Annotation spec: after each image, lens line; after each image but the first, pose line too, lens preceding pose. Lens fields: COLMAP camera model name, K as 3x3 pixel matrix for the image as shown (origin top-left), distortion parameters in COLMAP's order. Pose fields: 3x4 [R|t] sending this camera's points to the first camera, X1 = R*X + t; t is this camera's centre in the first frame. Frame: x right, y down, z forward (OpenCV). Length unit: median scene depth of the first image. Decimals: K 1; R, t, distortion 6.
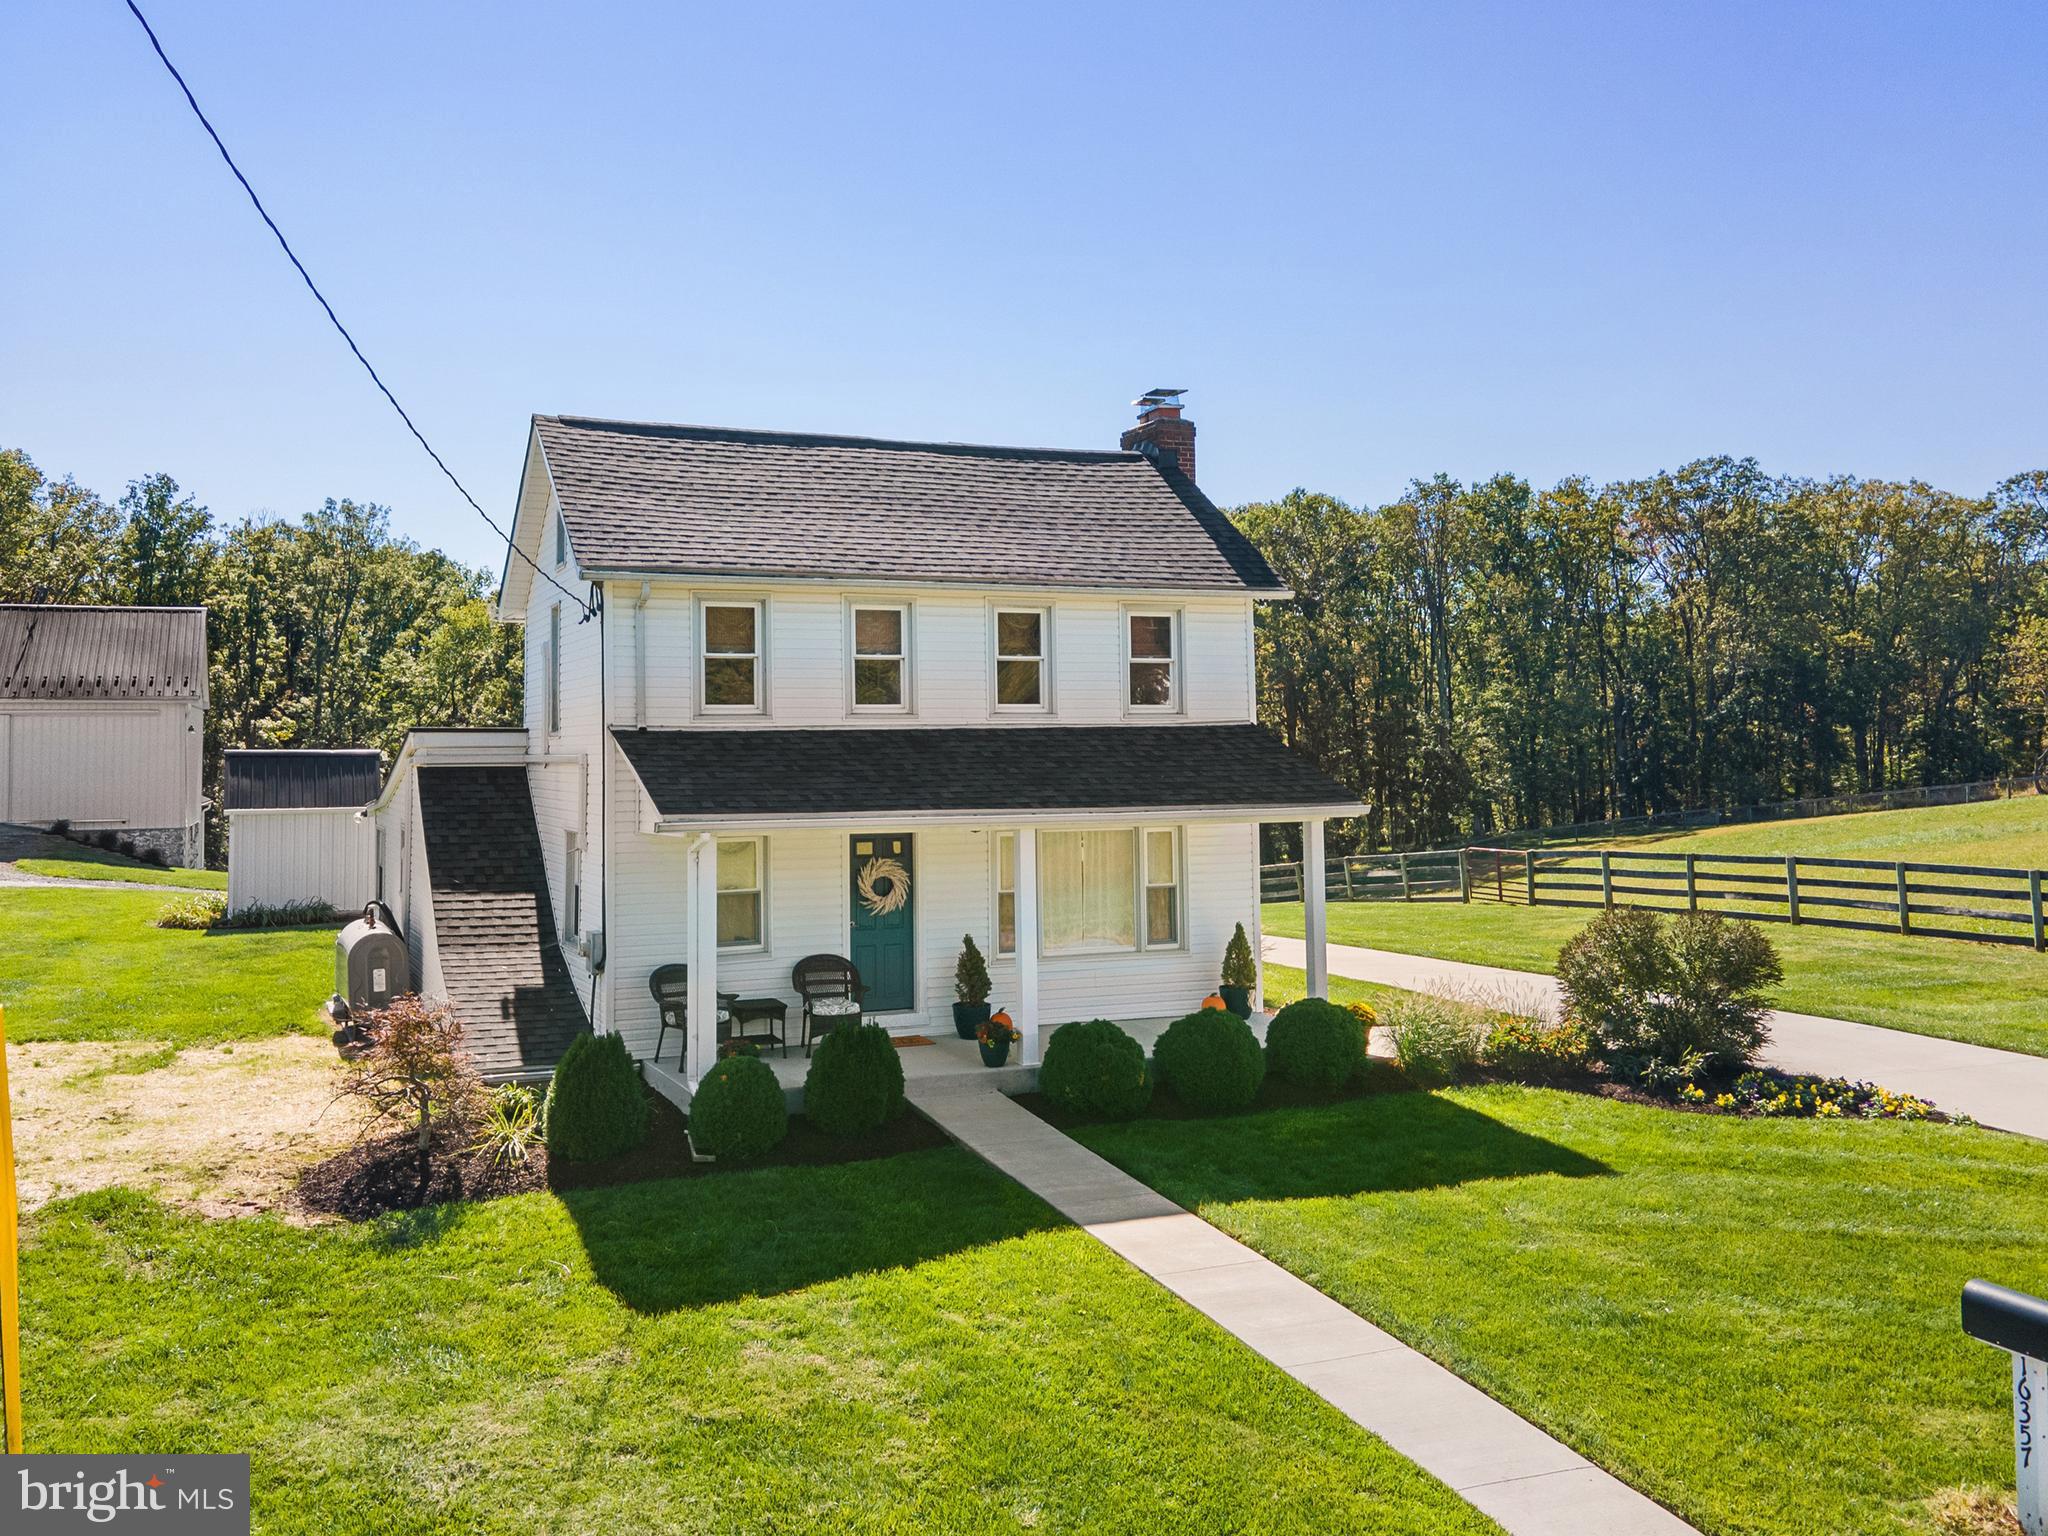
lens RADIAL K [[1653.8, 0, 1014.1], [0, 1653.8, 694.0], [0, 0, 1]] dist [0.031642, 0.014171]
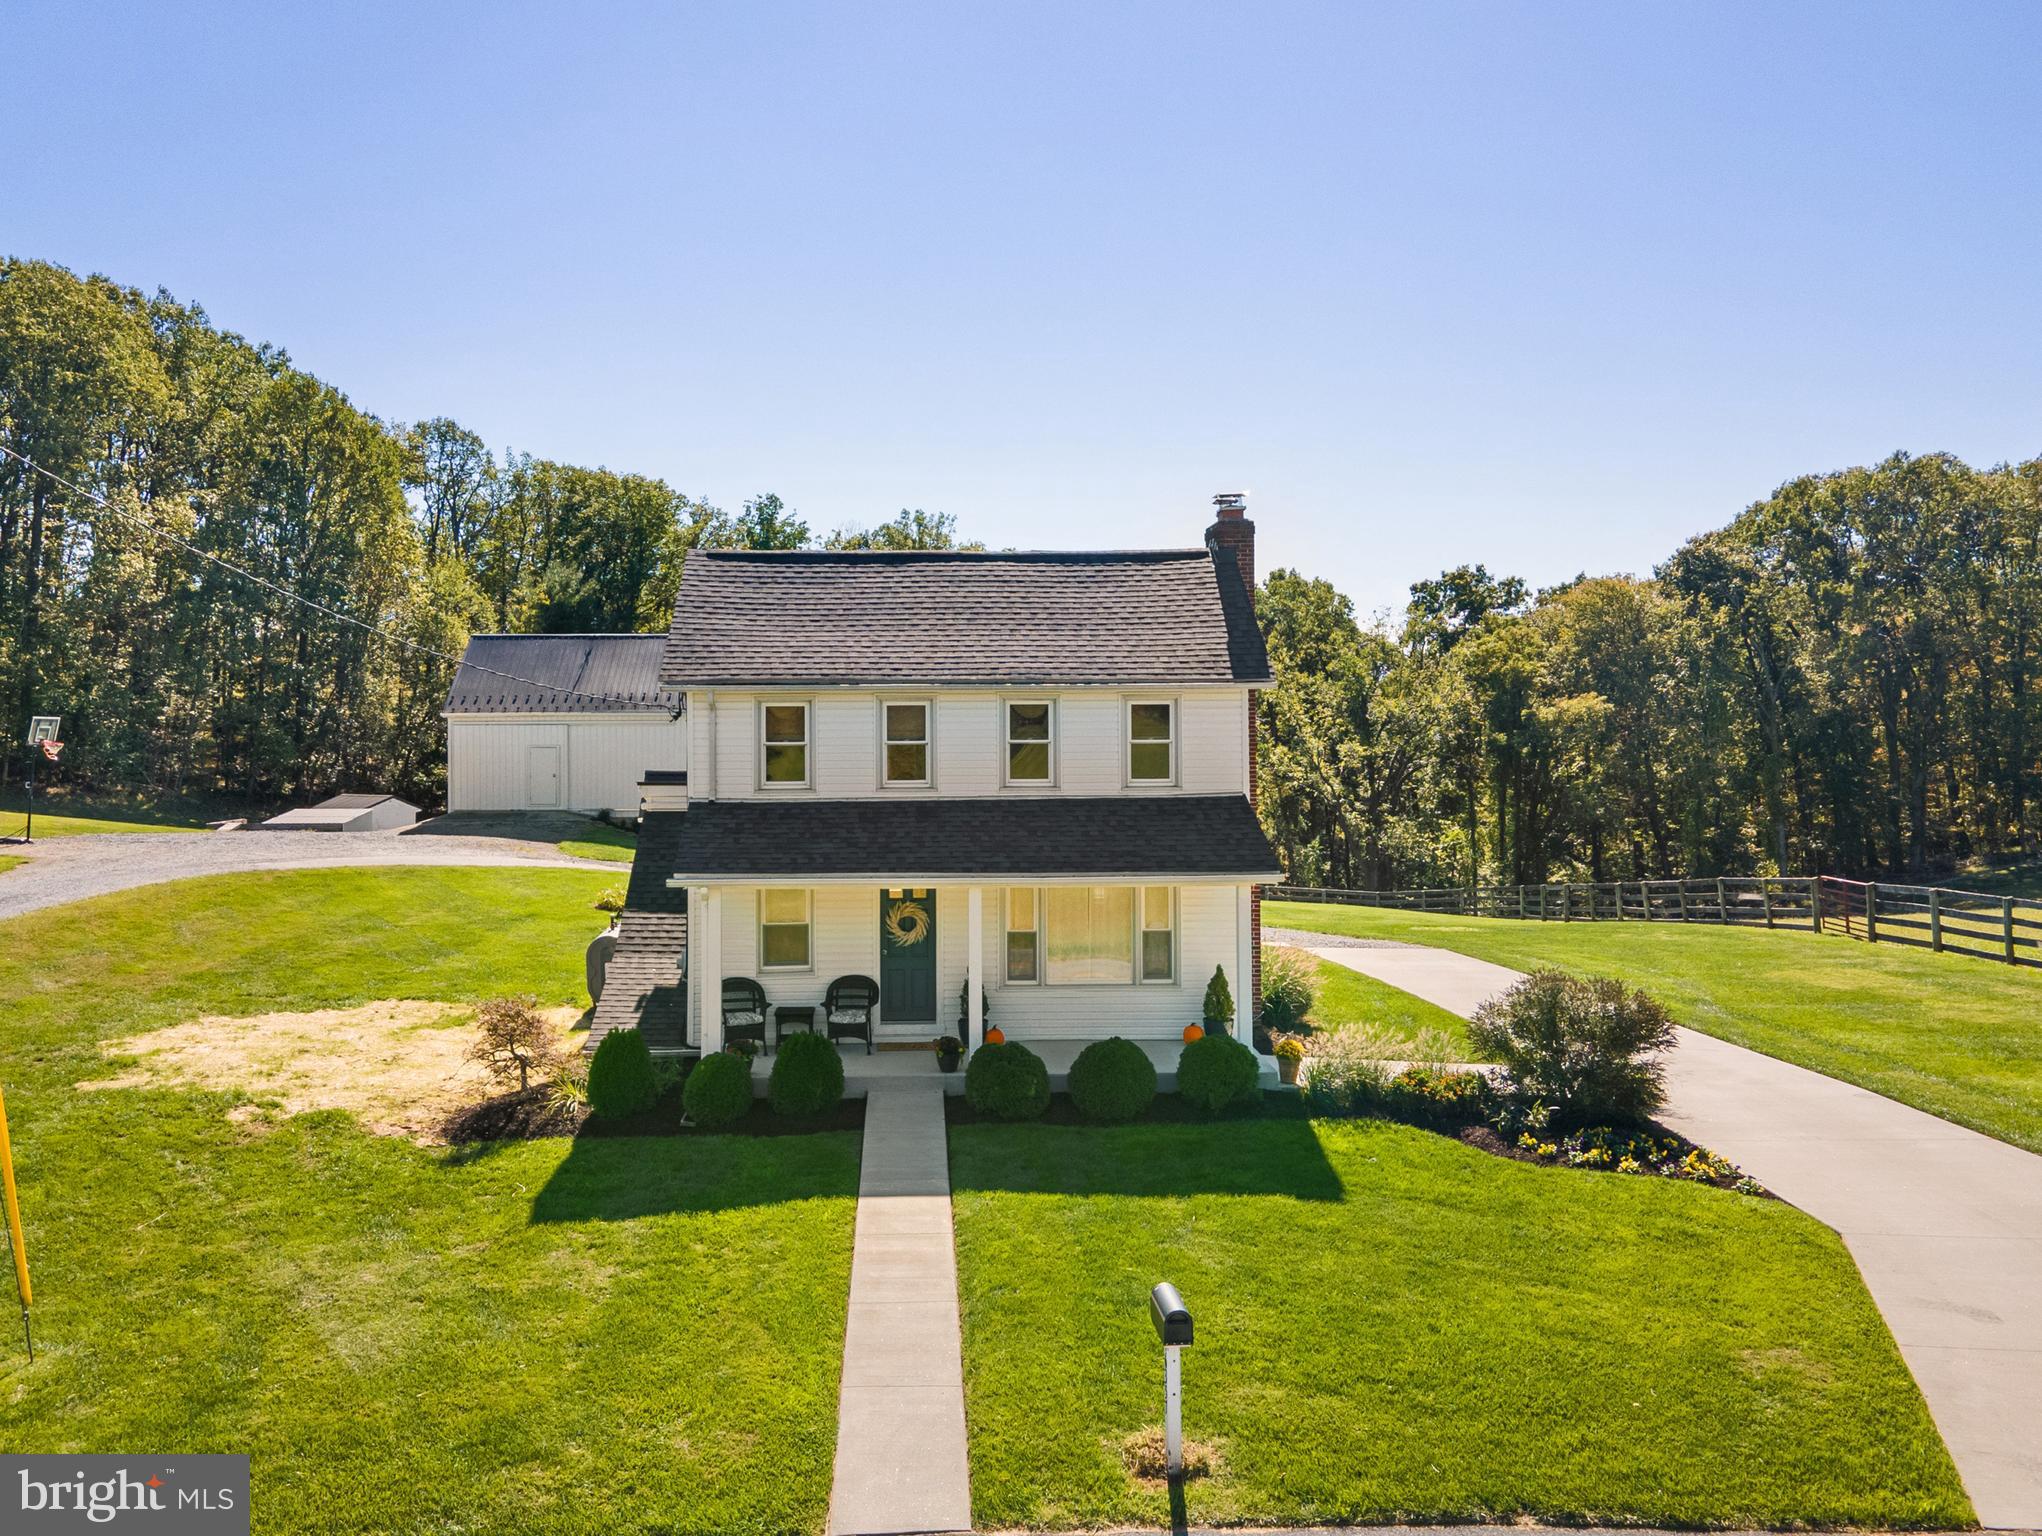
lens RADIAL K [[1616.9, 0, 1030.1], [0, 1616.9, 745.7], [0, 0, 1]] dist [0.029716, 0.011435]
pose [[0.946272, 0.010609, -0.323199, 0.422176], [0.003101, 0.999118, 0.041877, -0.074307], [0.323358, -0.040629, 0.945404, -0.141175]]
